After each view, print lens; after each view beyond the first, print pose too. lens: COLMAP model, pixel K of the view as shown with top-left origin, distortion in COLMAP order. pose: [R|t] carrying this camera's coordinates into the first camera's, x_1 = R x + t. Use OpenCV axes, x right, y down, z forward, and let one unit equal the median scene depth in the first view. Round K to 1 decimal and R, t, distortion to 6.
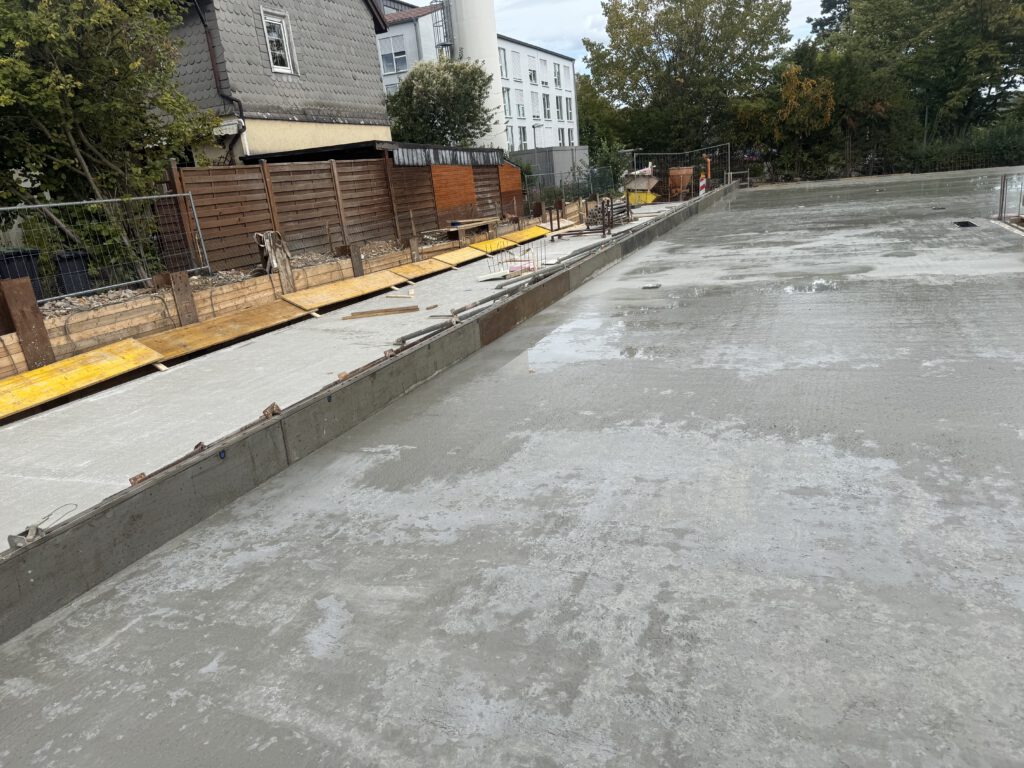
lens RADIAL K [[718.0, 0, 522.7], [0, 718.0, 387.1], [0, 0, 1]] dist [0.037930, -0.060373]
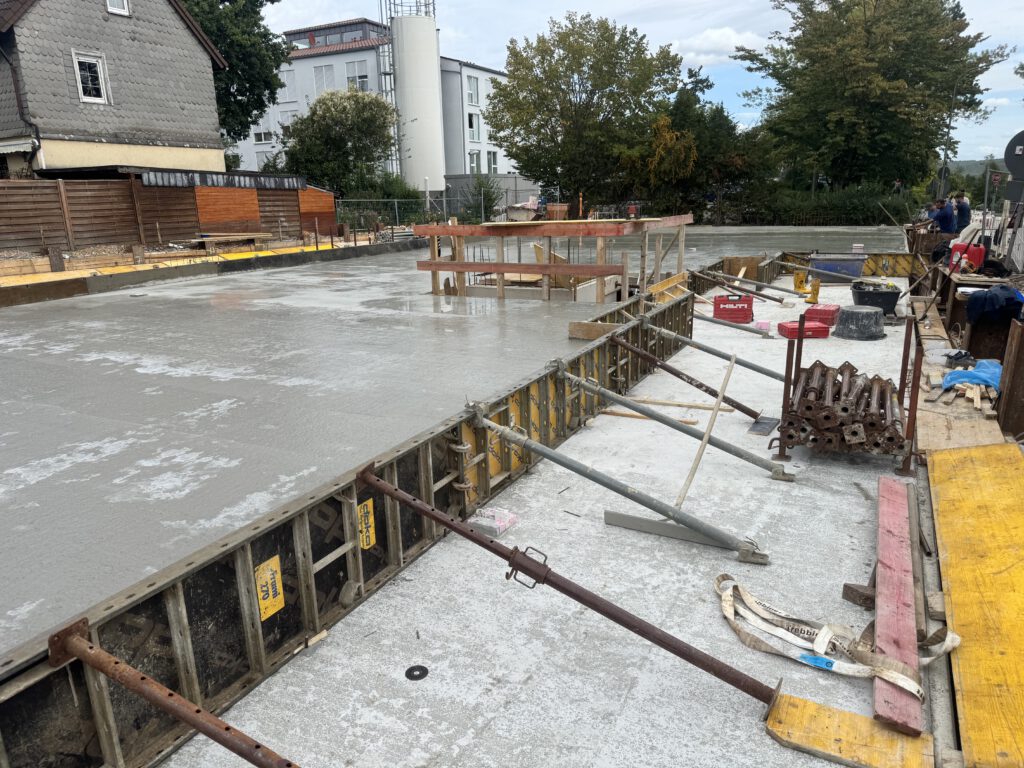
lens RADIAL K [[711.2, 0, 530.8], [0, 711.2, 392.9], [0, 0, 1]] dist [-0.010078, -0.001063]
pose [[0.994554, 0.091114, -0.050596, 0.534247], [-0.091554, 0.995779, -0.006444, -0.007346], [0.049795, 0.011041, 0.998698, -0.159421]]
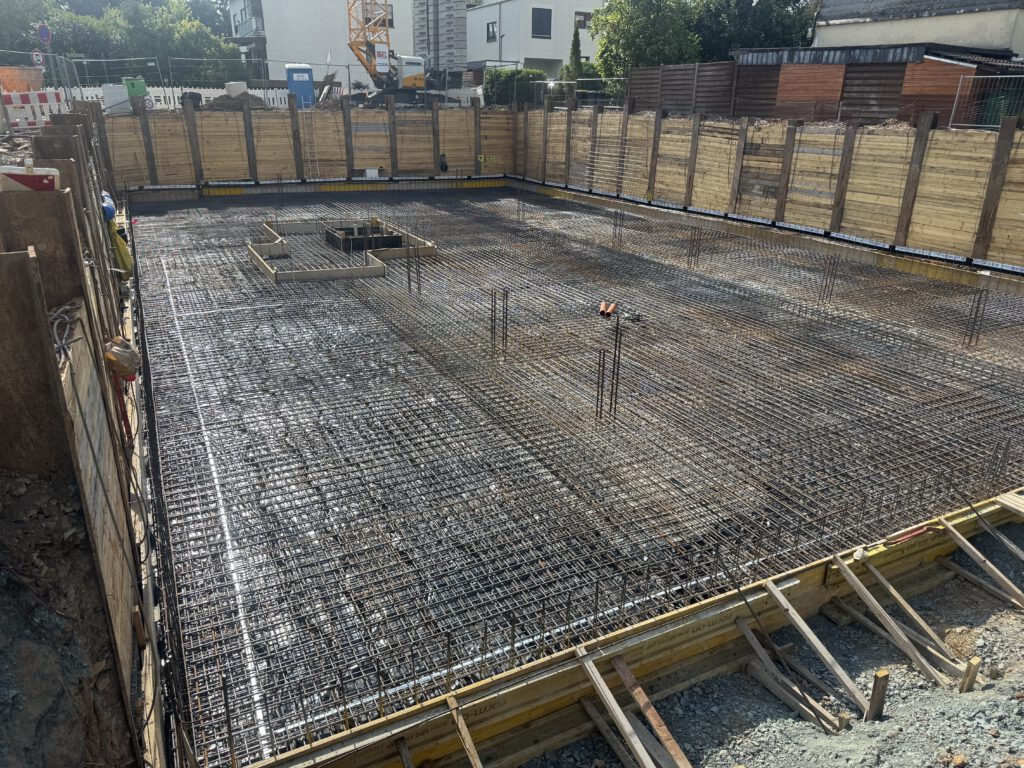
lens RADIAL K [[721.9, 0, 514.7], [0, 721.9, 375.0], [0, 0, 1]] dist [0.071418, -0.098943]
pose [[-0.659520, 0.340014, -0.670391, 1.250888], [-0.166198, 0.803817, 0.571189, -0.534774], [0.733084, 0.488128, -0.473624, 1.558345]]
